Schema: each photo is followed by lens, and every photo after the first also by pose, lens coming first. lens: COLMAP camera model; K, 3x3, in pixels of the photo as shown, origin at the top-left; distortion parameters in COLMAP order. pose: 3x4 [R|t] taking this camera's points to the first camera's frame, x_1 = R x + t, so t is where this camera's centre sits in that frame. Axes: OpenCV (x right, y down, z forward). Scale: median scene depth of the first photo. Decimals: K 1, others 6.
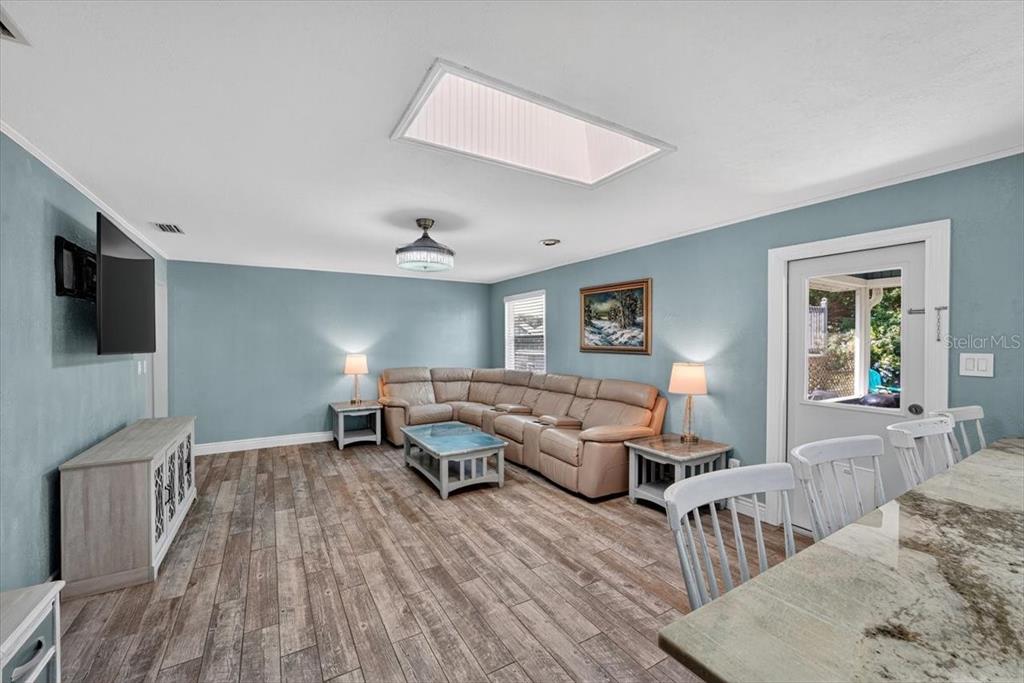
lens RADIAL K [[415.3, 0, 515.1], [0, 415.3, 341.4], [0, 0, 1]] dist [-0.029047, 0.009798]
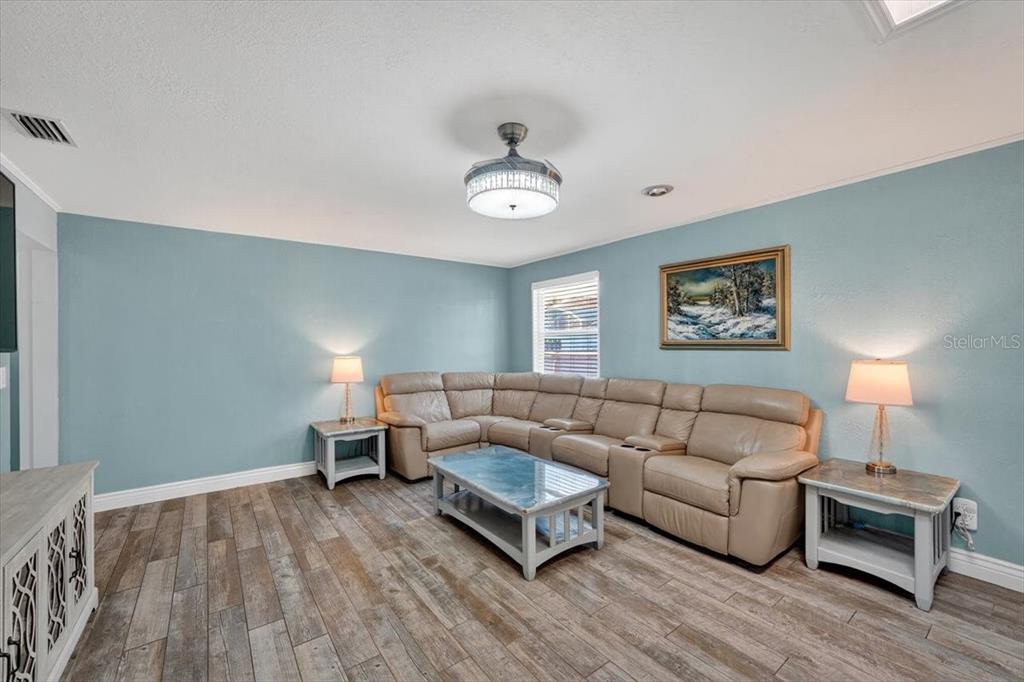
lens RADIAL K [[415.3, 0, 515.1], [0, 415.3, 340.9], [0, 0, 1]] dist [-0.029047, 0.009798]
pose [[0.994571, -0.006030, 0.103887, -0.214035], [0.007123, 0.999923, -0.010151, 0.019024], [-0.103818, 0.010835, 0.994537, 0.309499]]
